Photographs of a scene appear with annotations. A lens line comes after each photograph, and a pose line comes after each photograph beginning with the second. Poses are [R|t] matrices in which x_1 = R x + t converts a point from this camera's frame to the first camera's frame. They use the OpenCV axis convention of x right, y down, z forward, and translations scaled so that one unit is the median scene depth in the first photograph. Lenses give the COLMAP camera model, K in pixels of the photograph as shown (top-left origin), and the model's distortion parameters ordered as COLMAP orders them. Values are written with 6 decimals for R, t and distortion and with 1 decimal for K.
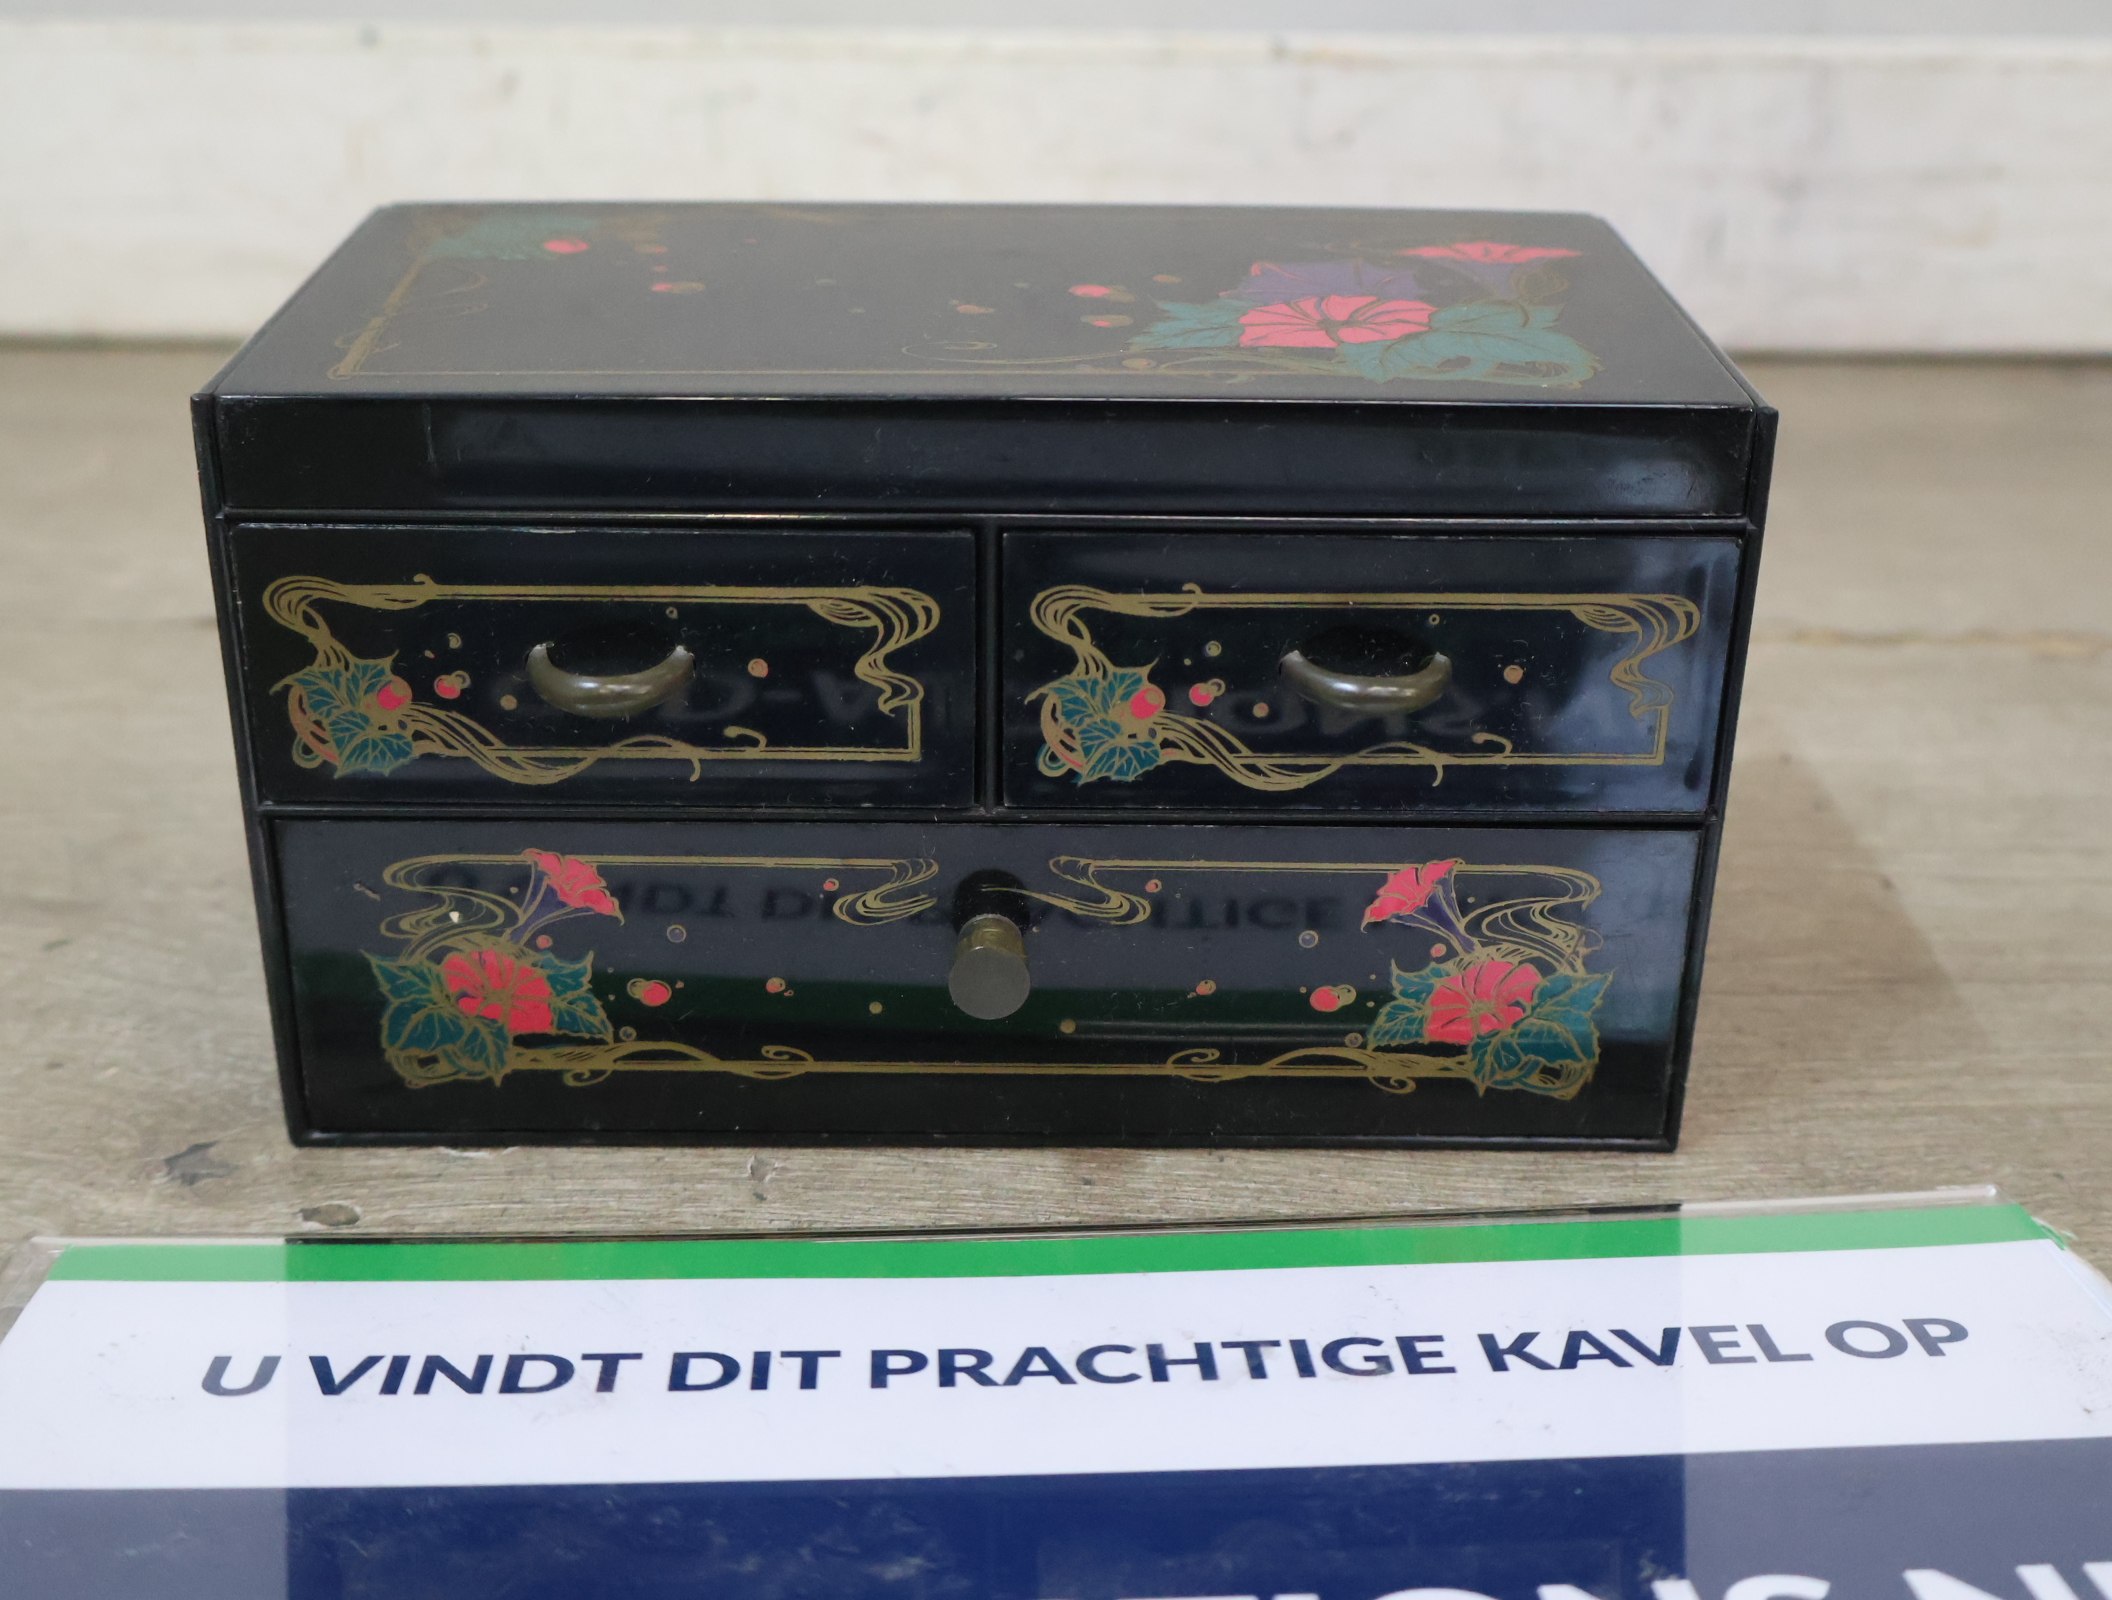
lens RADIAL K [[2624.4, 0, 1049.3], [0, 2624.4, 806.2], [0, 0, 1]] dist [0.011830, 0.000000]
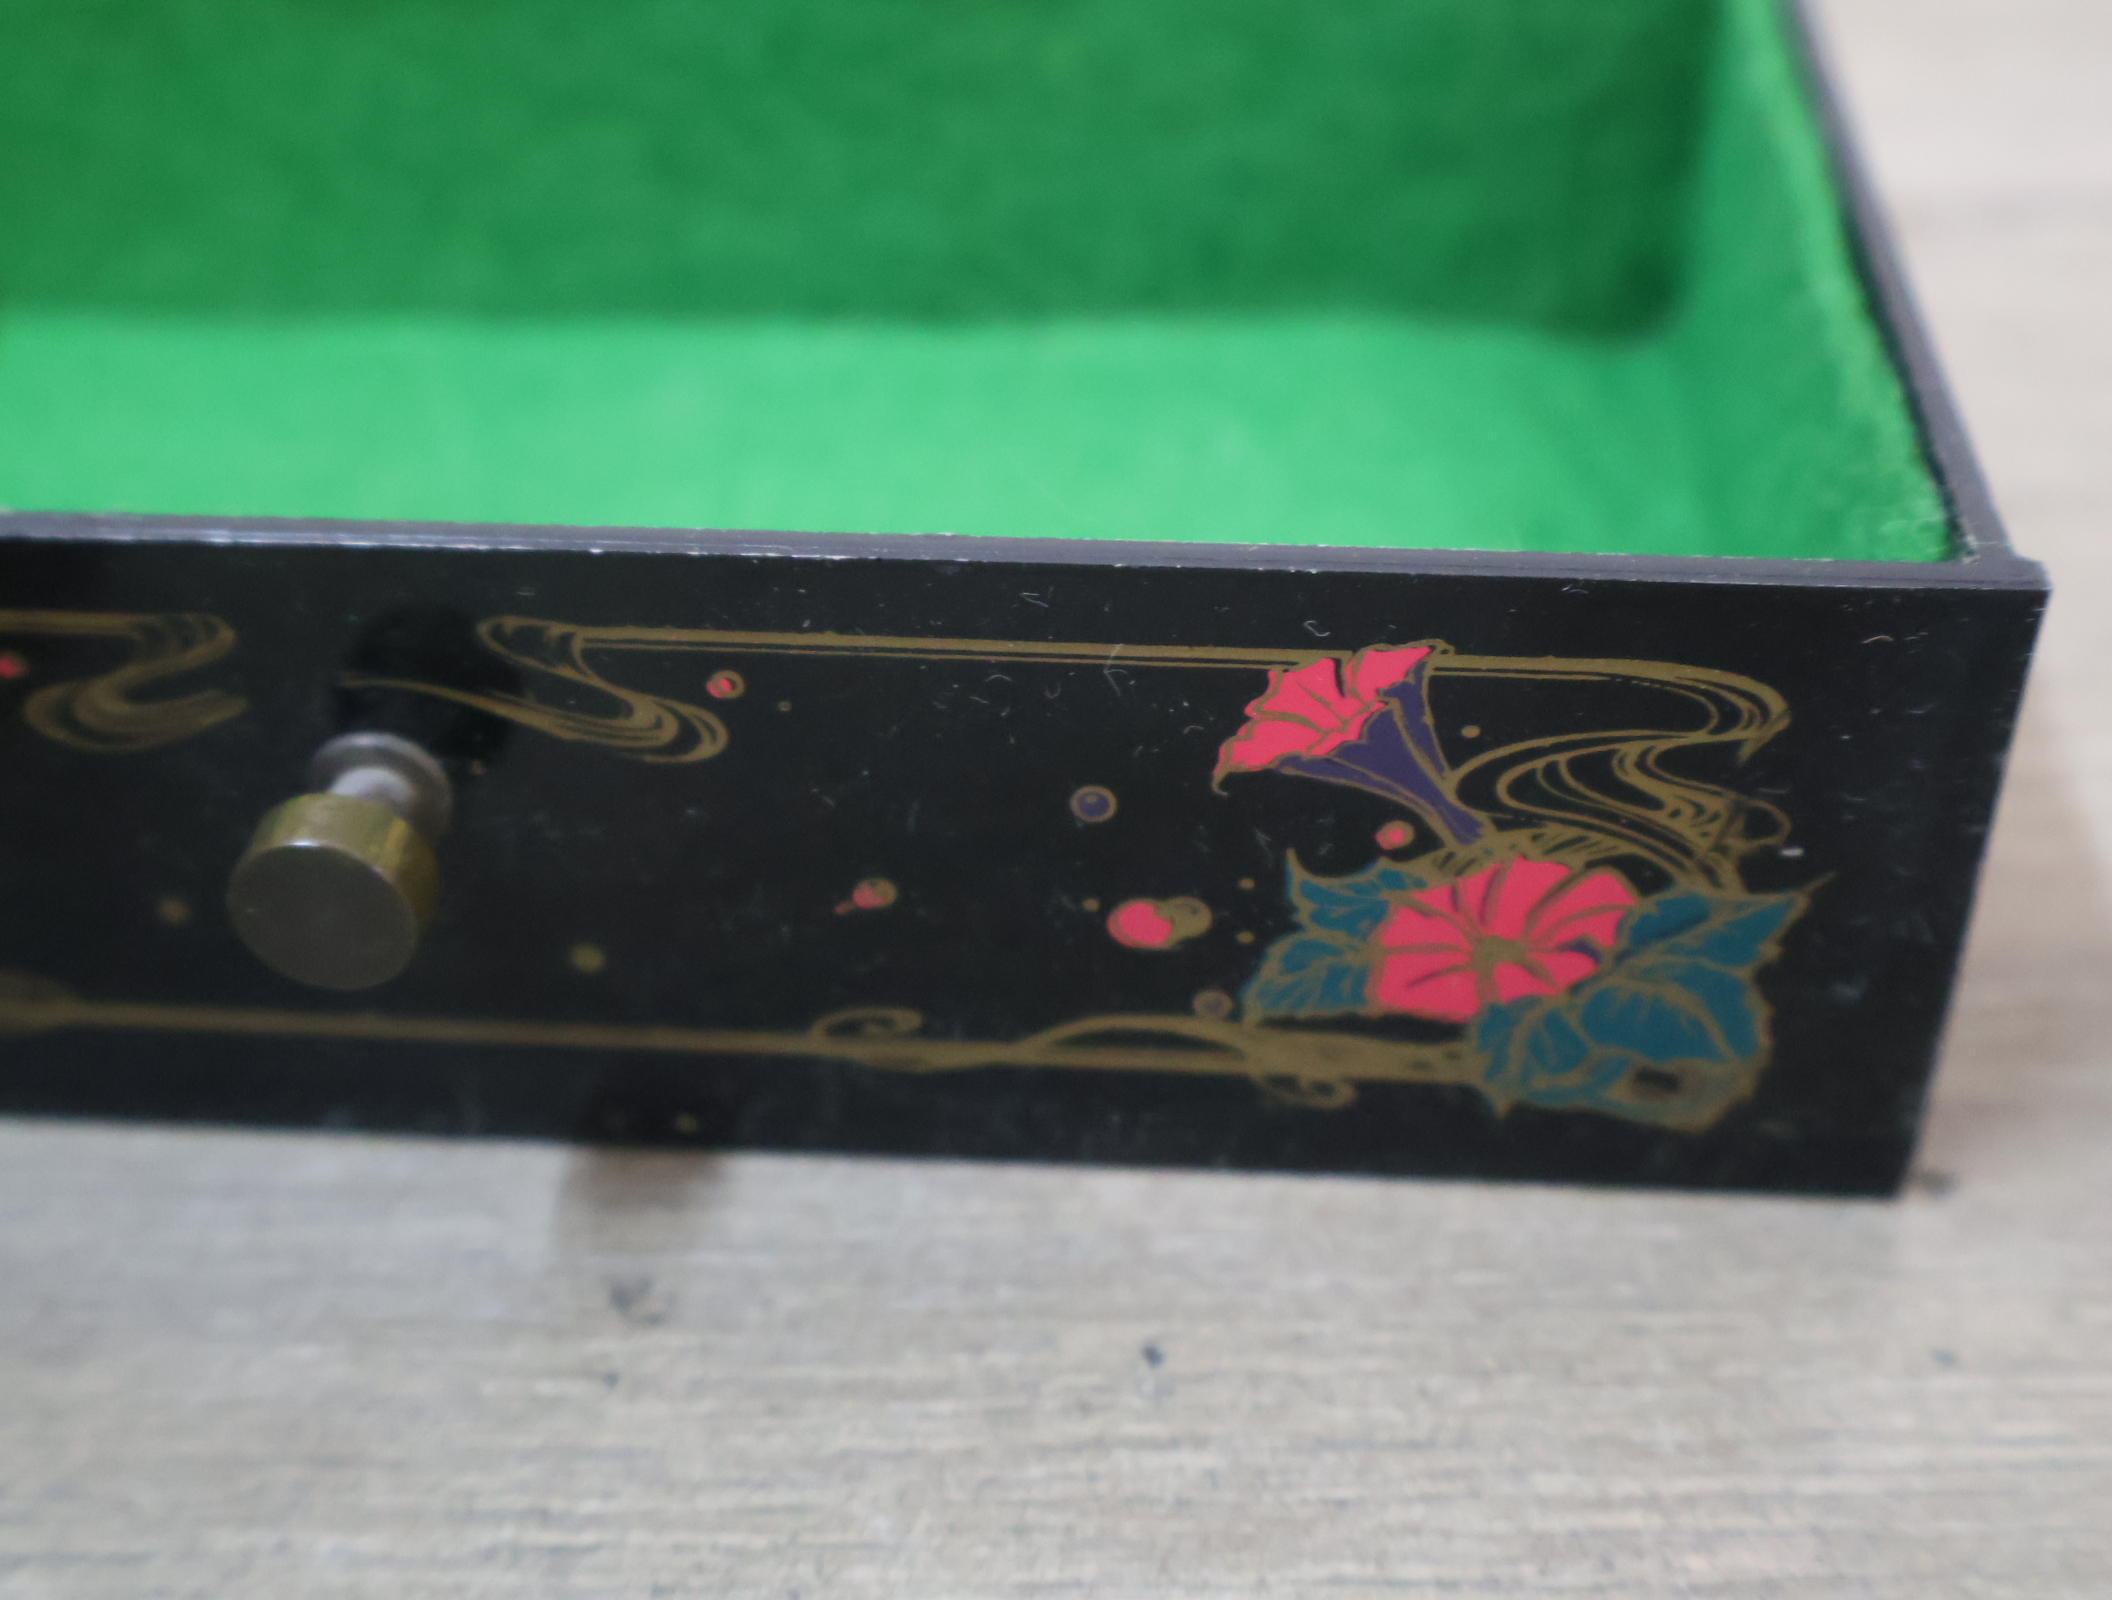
lens RADIAL K [[2692.6, 0, 1048.2], [0, 2692.6, 813.4], [0, 0, 1]] dist [0.016296, 0.000000]
pose [[0.993729, 0.029276, -0.107916, 0.139972], [-0.002551, 0.970800, 0.239876, -0.054960], [0.111787, -0.238096, 0.964787, 0.570474]]
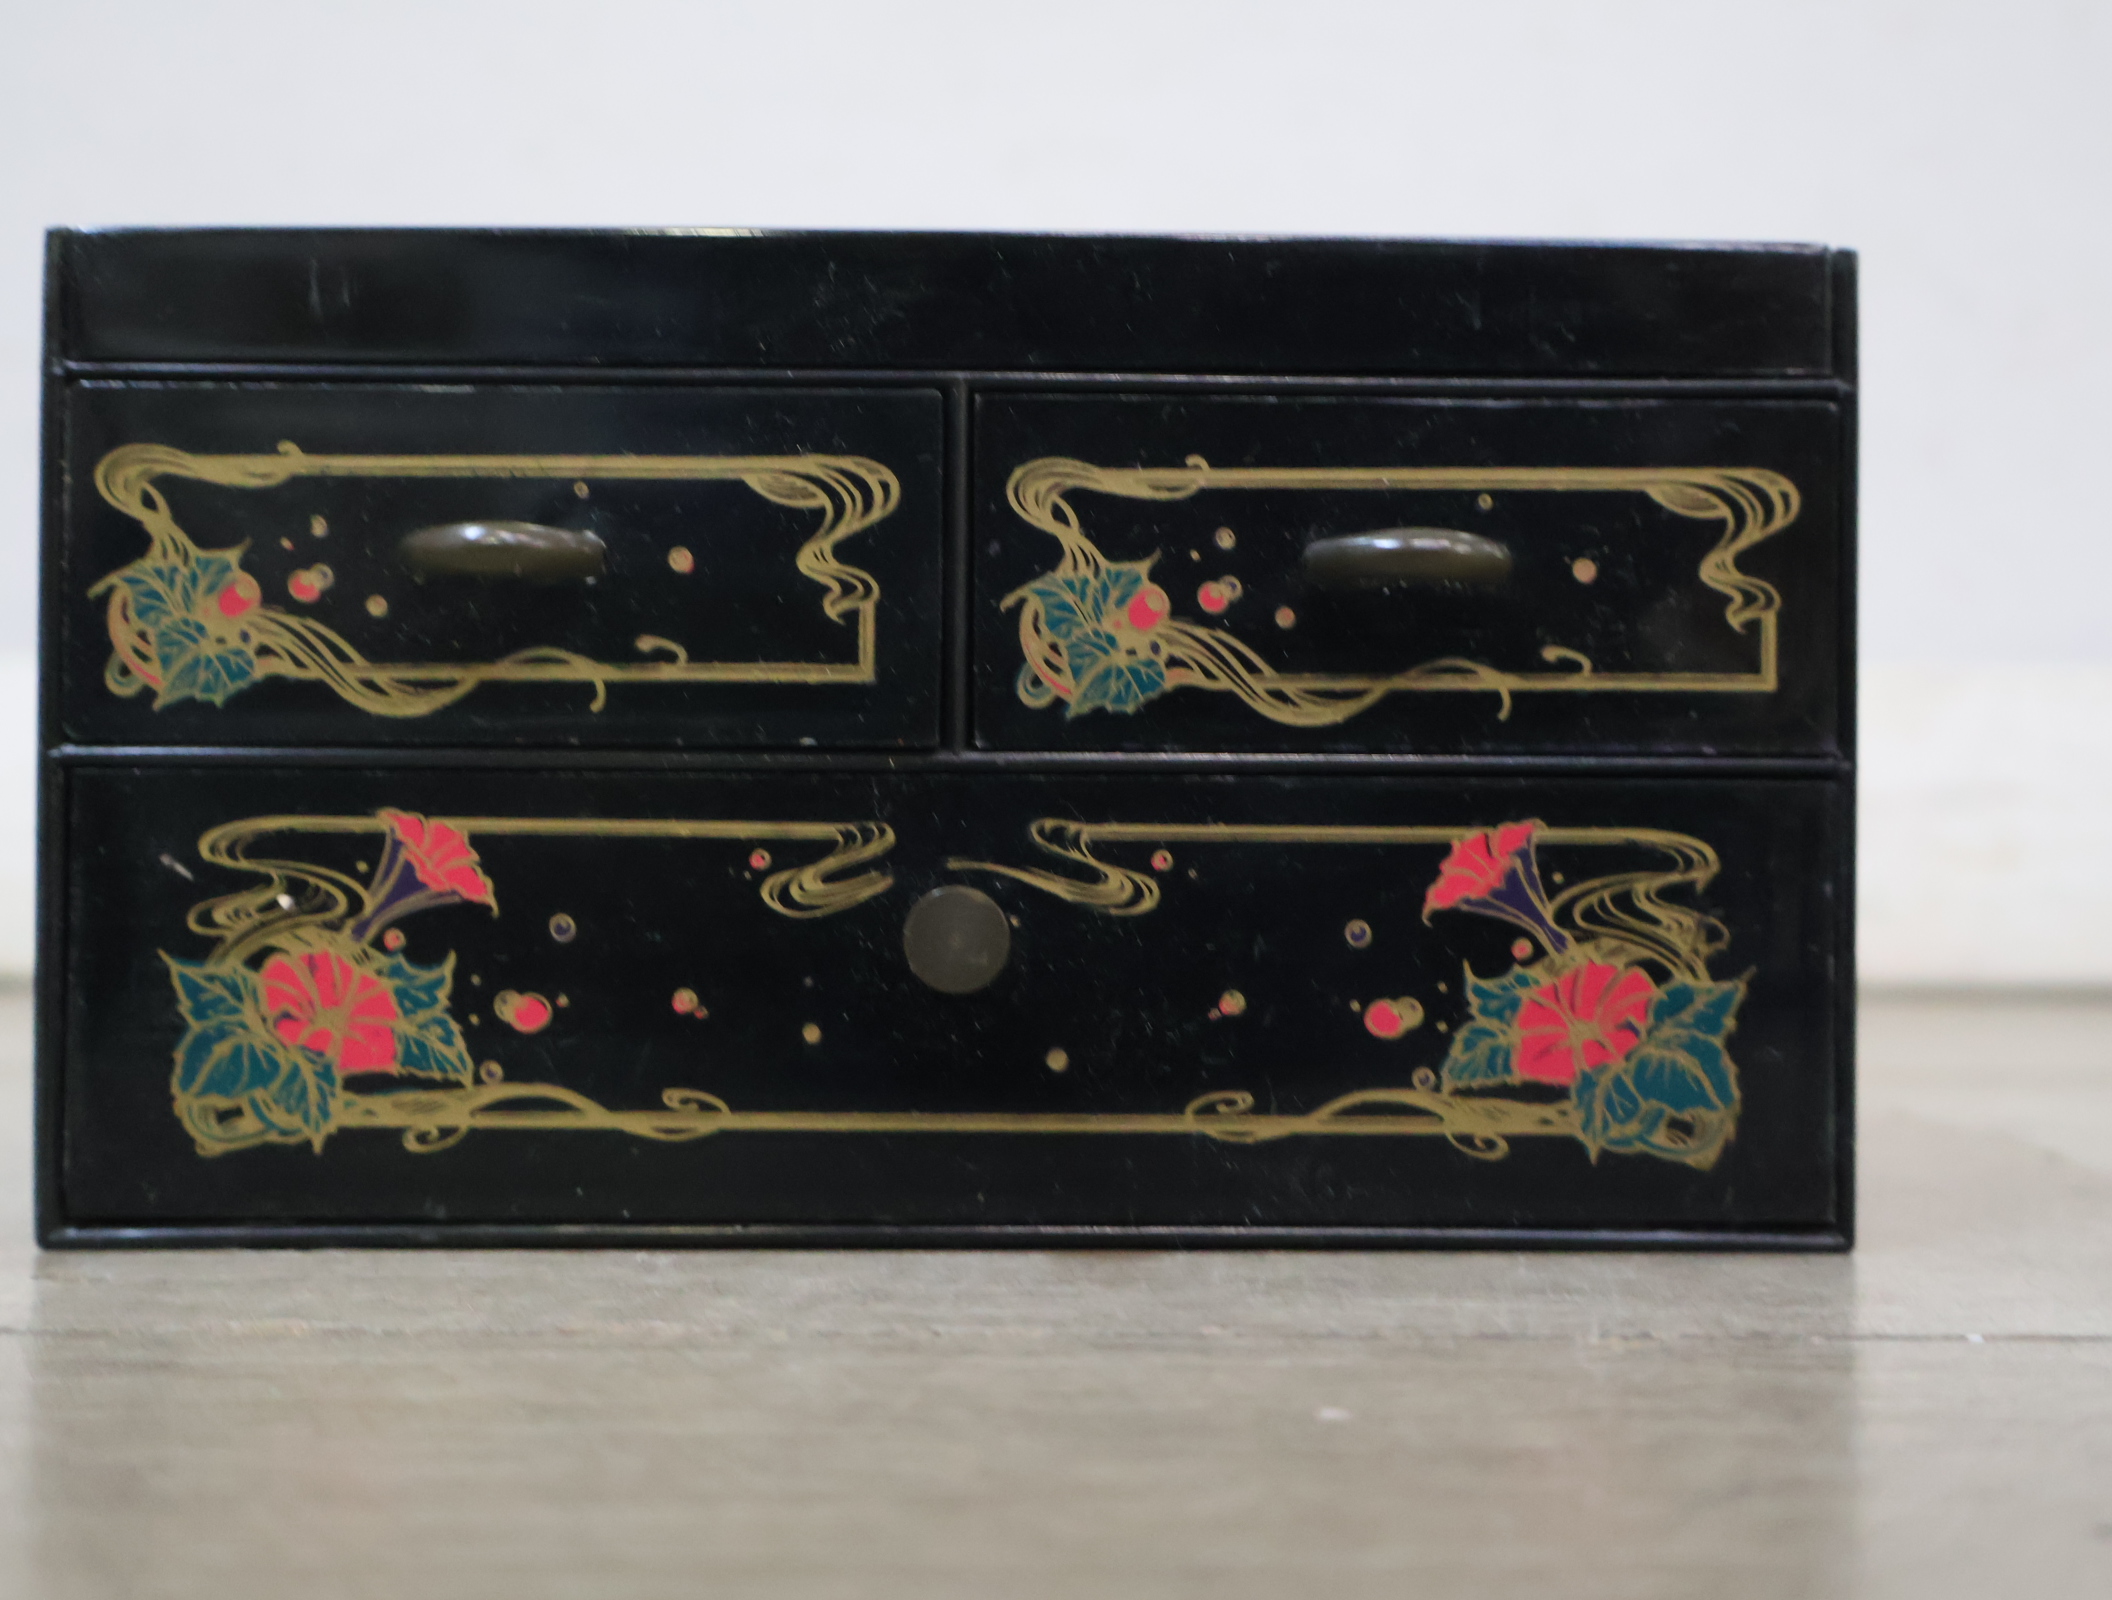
lens RADIAL K [[2624.4, 0, 1045.6], [0, 2624.4, 792.6], [0, 0, 1]] dist [0.011830, 0.000000]
pose [[0.999908, -0.006997, 0.011661, -0.005022], [0.011433, 0.896804, -0.442280, 0.364483], [-0.007363, 0.442372, 0.896801, 0.269125]]
